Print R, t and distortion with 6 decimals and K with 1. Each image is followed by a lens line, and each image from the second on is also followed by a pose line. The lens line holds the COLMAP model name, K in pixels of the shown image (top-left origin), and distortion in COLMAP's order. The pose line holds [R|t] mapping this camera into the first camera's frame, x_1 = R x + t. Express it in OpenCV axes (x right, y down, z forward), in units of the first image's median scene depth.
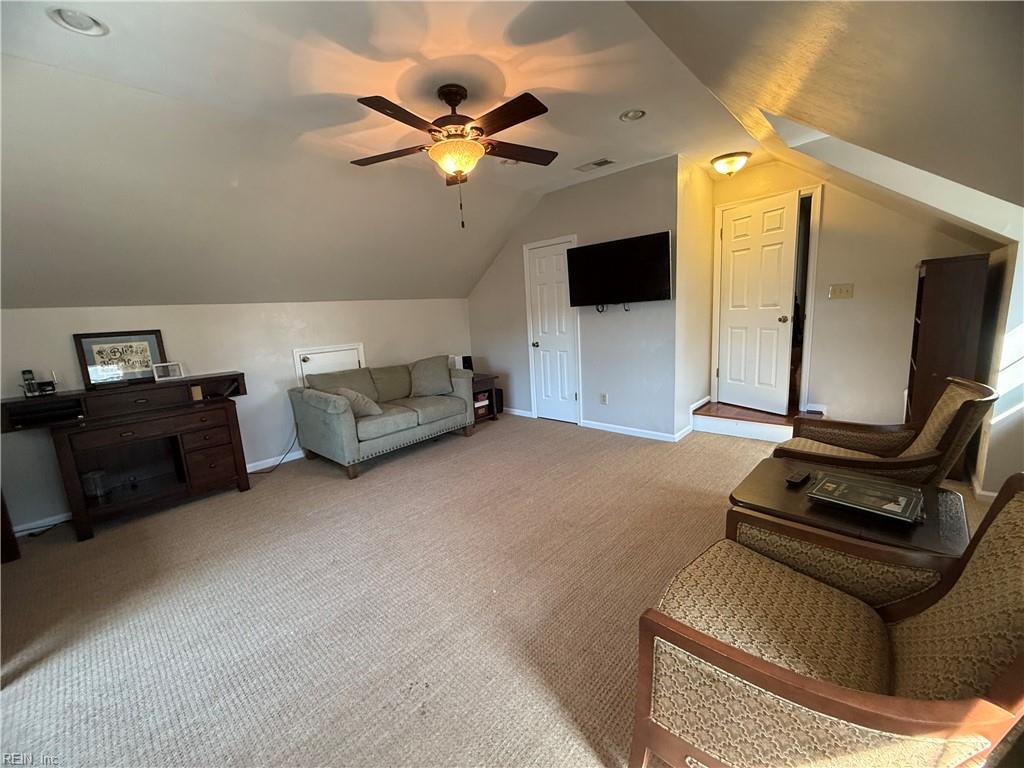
lens RADIAL K [[408.2, 0, 509.5], [0, 408.2, 383.9], [0, 0, 1]] dist [-0.000438, 0.000158]
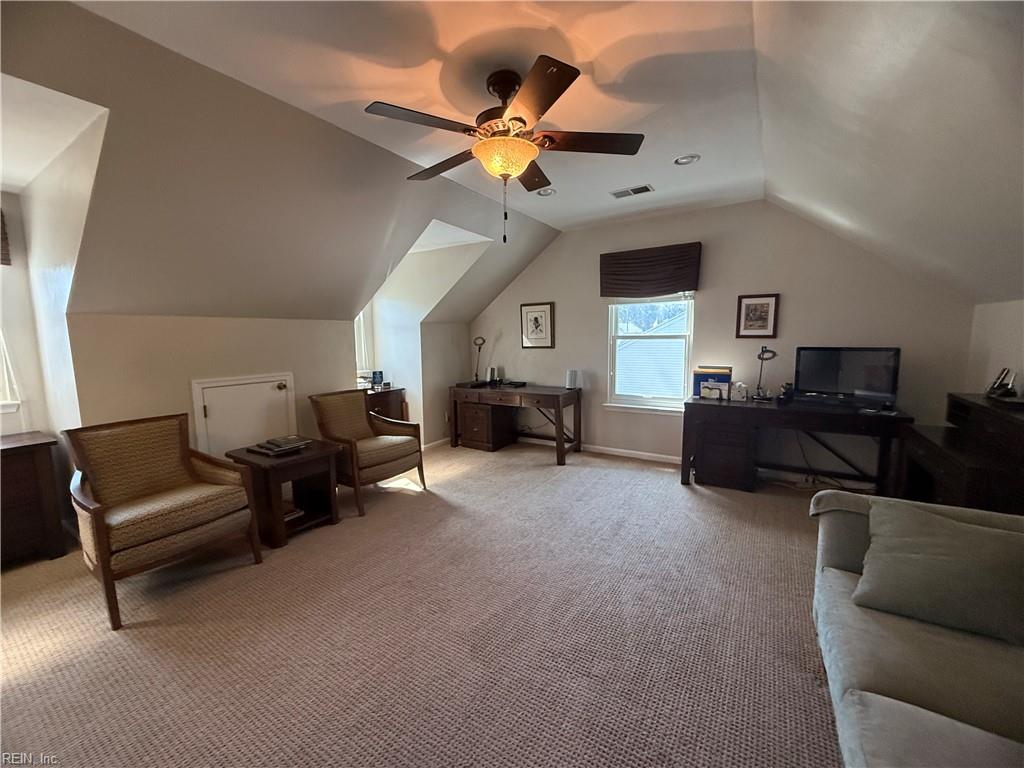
lens RADIAL K [[408.2, 0, 509.5], [0, 408.2, 383.9], [0, 0, 1]] dist [-0.000438, 0.000158]
pose [[-0.979837, 0.094600, -0.175986, 0.044418], [0.038744, 0.954050, 0.297132, -0.289623], [0.196008, 0.284322, -0.938478, 1.534656]]
